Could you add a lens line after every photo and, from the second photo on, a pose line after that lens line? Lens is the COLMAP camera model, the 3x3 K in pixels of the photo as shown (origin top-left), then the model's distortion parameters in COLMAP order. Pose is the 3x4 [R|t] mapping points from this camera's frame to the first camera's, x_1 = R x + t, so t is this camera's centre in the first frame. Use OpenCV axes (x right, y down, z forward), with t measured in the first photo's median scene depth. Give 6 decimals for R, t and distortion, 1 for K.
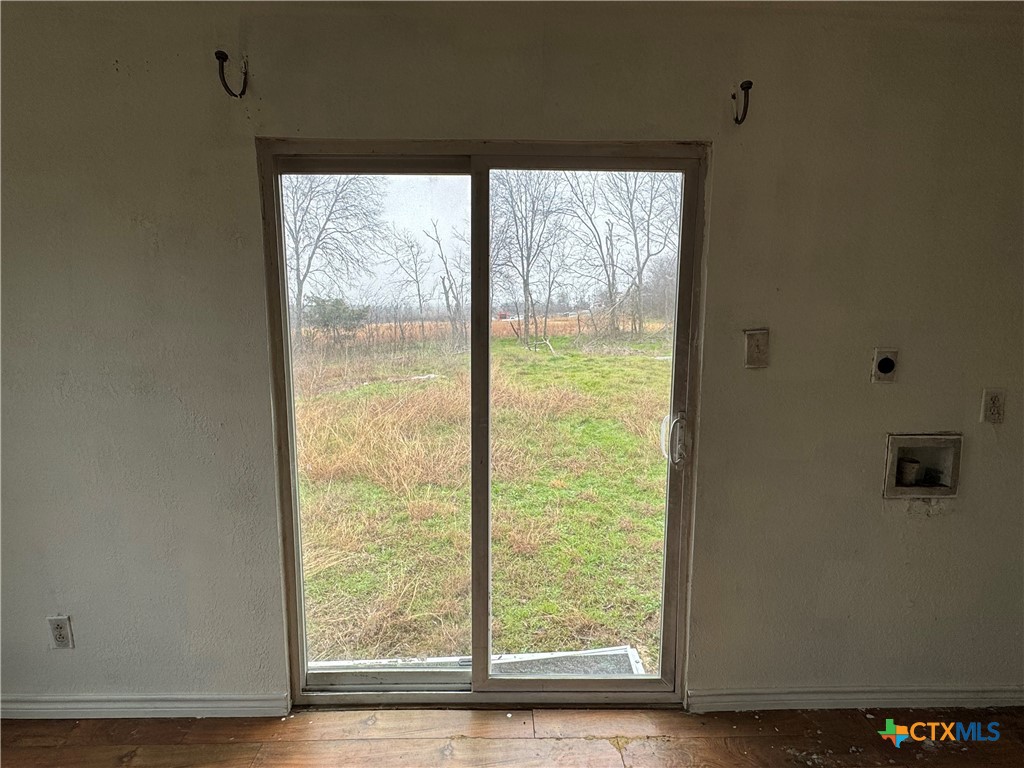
lens RADIAL K [[558.7, 0, 508.3], [0, 558.7, 386.0], [0, 0, 1]] dist [-0.004826, 0.002405]
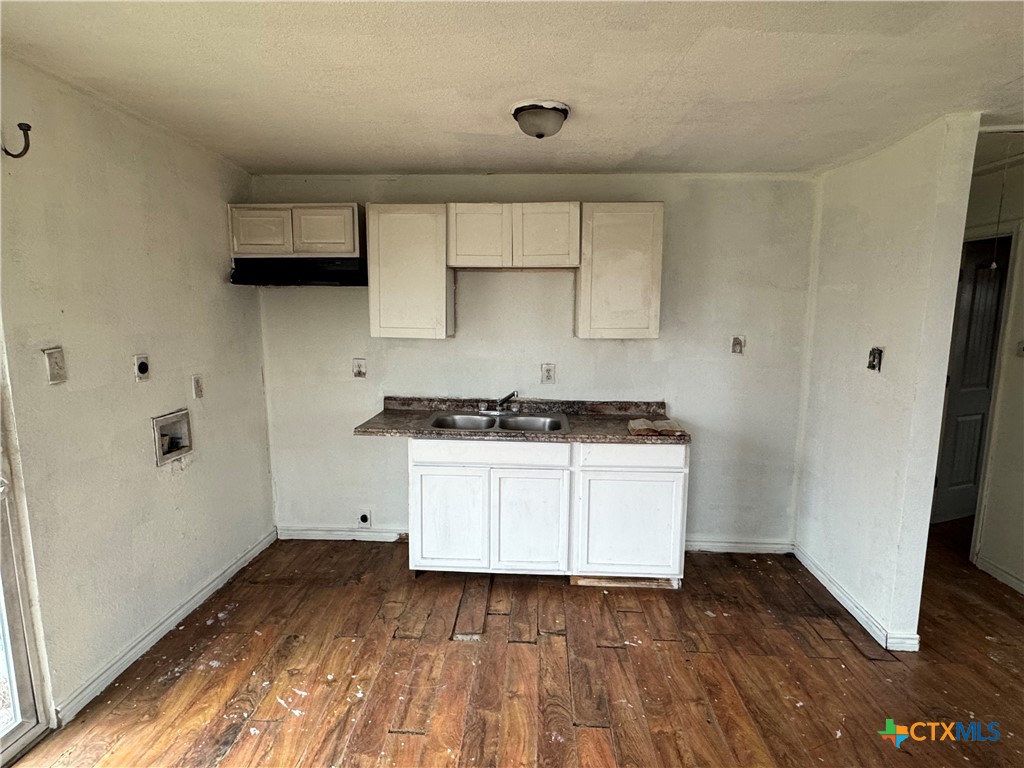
lens RADIAL K [[558.7, 0, 512.4], [0, 558.7, 384.5], [0, 0, 1]] dist [-0.004826, 0.002405]
pose [[0.072846, -0.140783, 0.987357, -0.550768], [0.136644, 0.982060, 0.129947, -0.048611], [-0.987938, 0.125450, 0.090777, 0.020756]]
